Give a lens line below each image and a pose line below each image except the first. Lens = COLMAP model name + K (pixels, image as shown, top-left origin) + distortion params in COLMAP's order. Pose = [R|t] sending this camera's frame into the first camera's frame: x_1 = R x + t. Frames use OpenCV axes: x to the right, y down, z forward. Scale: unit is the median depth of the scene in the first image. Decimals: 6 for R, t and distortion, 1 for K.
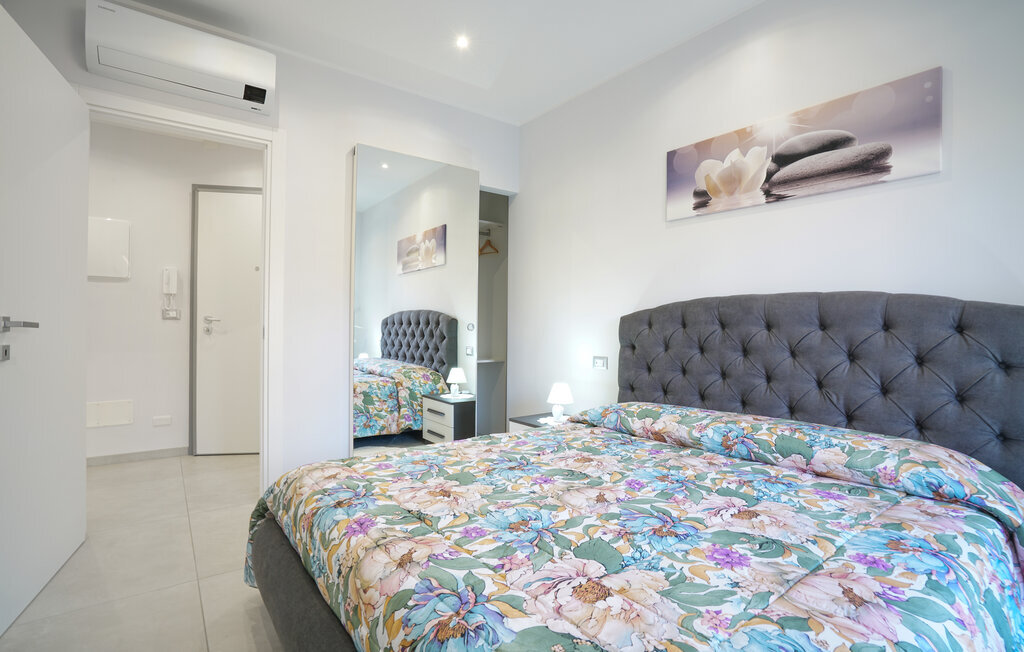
lens RADIAL K [[475.8, 0, 502.5], [0, 475.8, 318.8], [0, 0, 1]] dist [-0.050911, 0.016651]
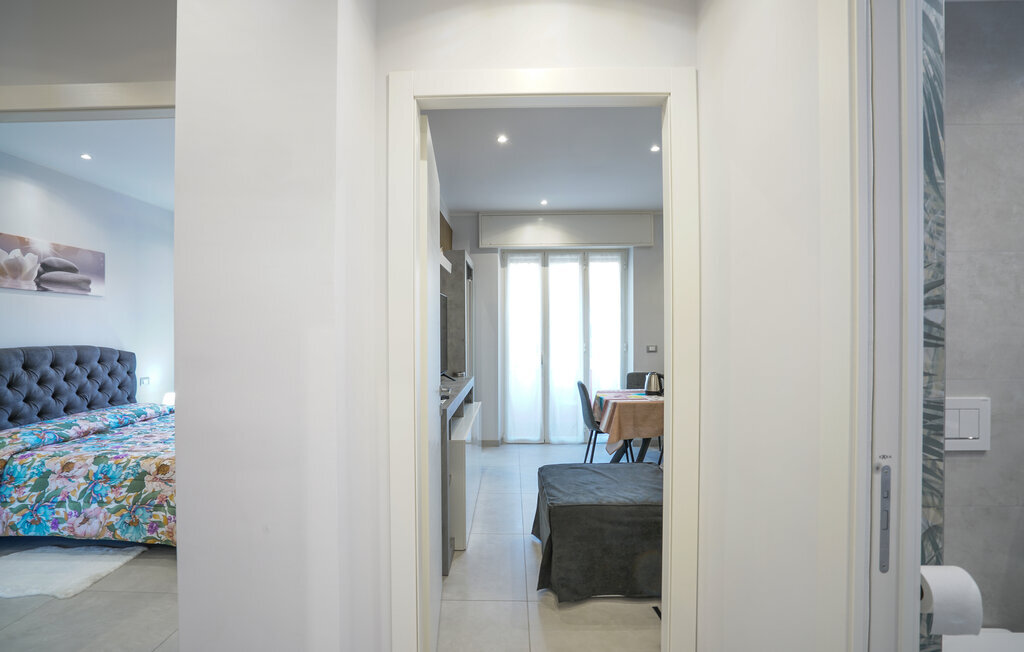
lens RADIAL K [[475.8, 0, 495.9], [0, 475.8, 334.0], [0, 0, 1]] dist [-0.050911, 0.016651]
pose [[-0.789813, -0.015468, 0.613153, -1.714294], [-0.015004, 0.999870, 0.005896, -0.131081], [-0.613164, -0.004543, -0.789943, 1.303884]]
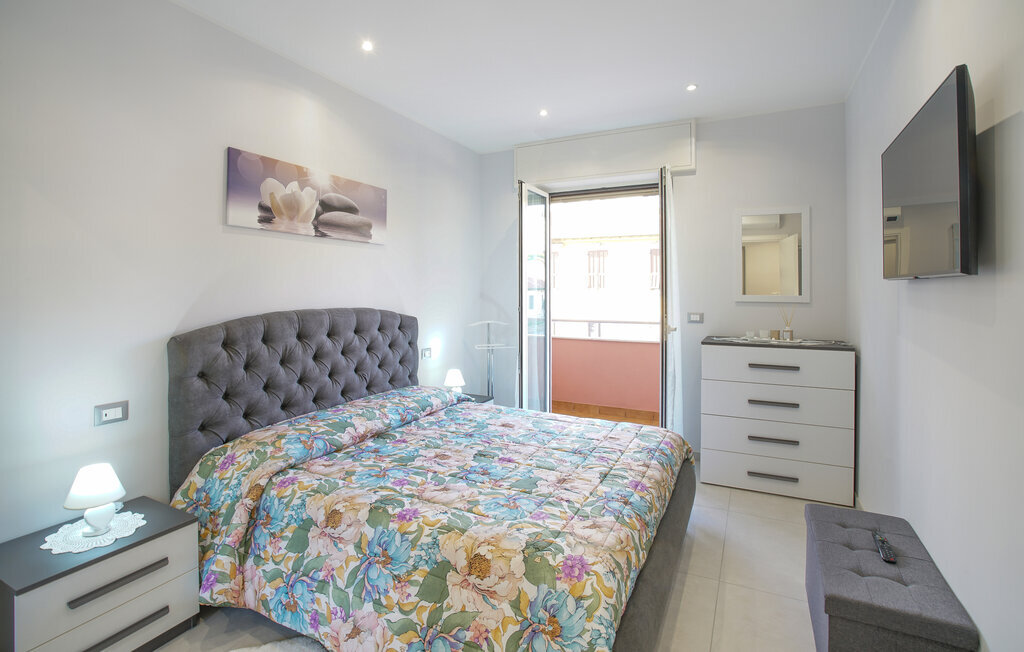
lens RADIAL K [[475.8, 0, 497.9], [0, 475.8, 294.6], [0, 0, 1]] dist [-0.050911, 0.016651]
pose [[-0.427004, -0.021380, 0.903997, -0.804821], [-0.019633, 0.999704, 0.014370, -0.120445], [-0.904037, -0.011612, -0.427297, 1.112363]]
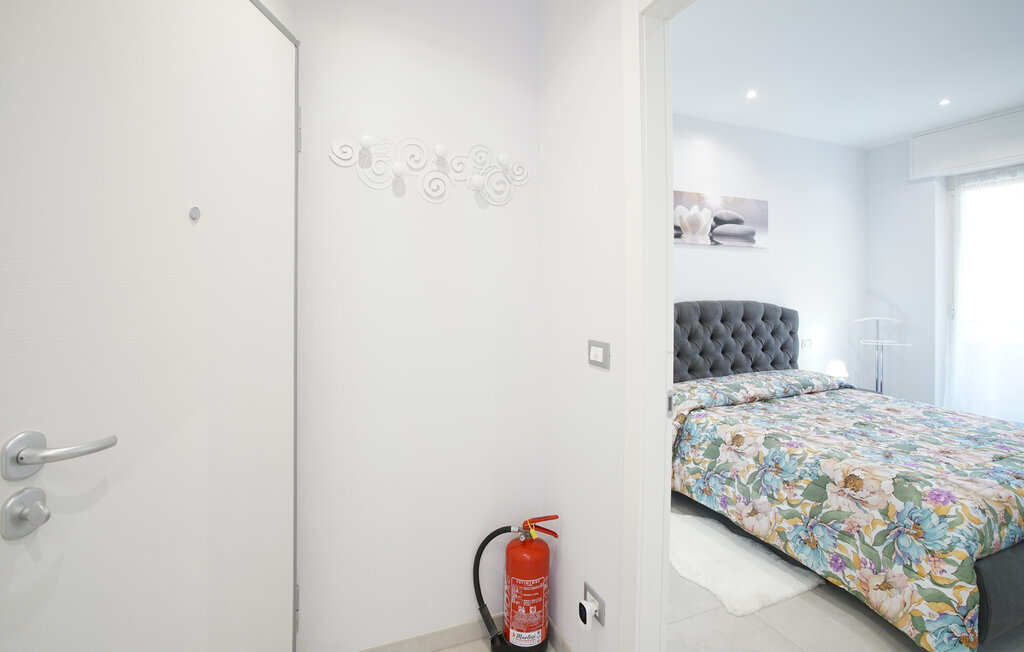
lens RADIAL K [[475.8, 0, 516.4], [0, 475.8, 290.3], [0, 0, 1]] dist [-0.050911, 0.016651]
pose [[0.252856, -0.014380, 0.967397, -1.224915], [-0.008106, 0.999823, 0.016981, -0.113078], [-0.967470, -0.012135, 0.252695, 1.257478]]
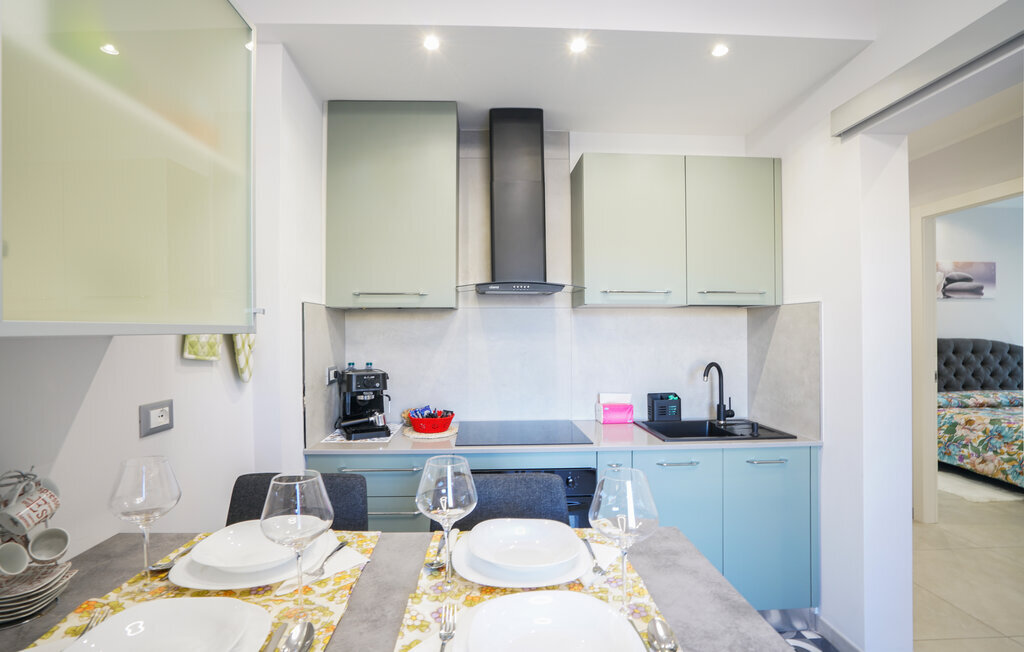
lens RADIAL K [[475.8, 0, 515.3], [0, 475.8, 323.4], [0, 0, 1]] dist [-0.050911, 0.016651]
pose [[0.553820, -0.002549, 0.832632, -2.499457], [-0.004486, 0.999972, 0.006045, -0.130424], [-0.832624, -0.007083, 0.553793, 1.514827]]
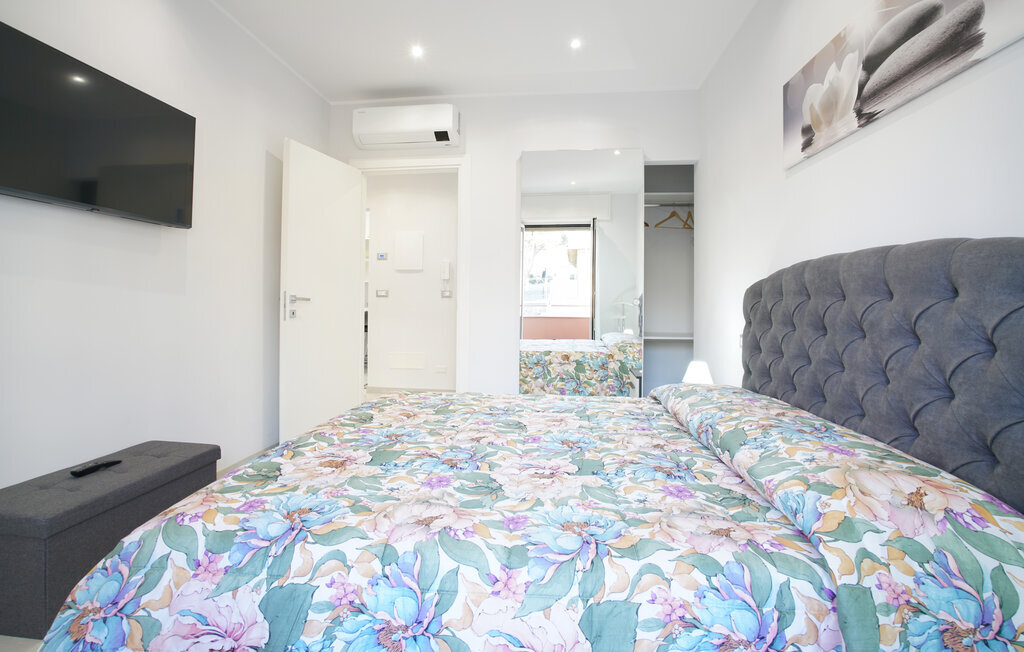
lens RADIAL K [[475.8, 0, 503.3], [0, 475.8, 293.3], [0, 0, 1]] dist [-0.050911, 0.016651]
pose [[0.730879, -0.015870, -0.682322, 0.656683], [0.007828, 0.999859, -0.014870, 0.017596], [0.682462, 0.005527, 0.730900, 0.096826]]
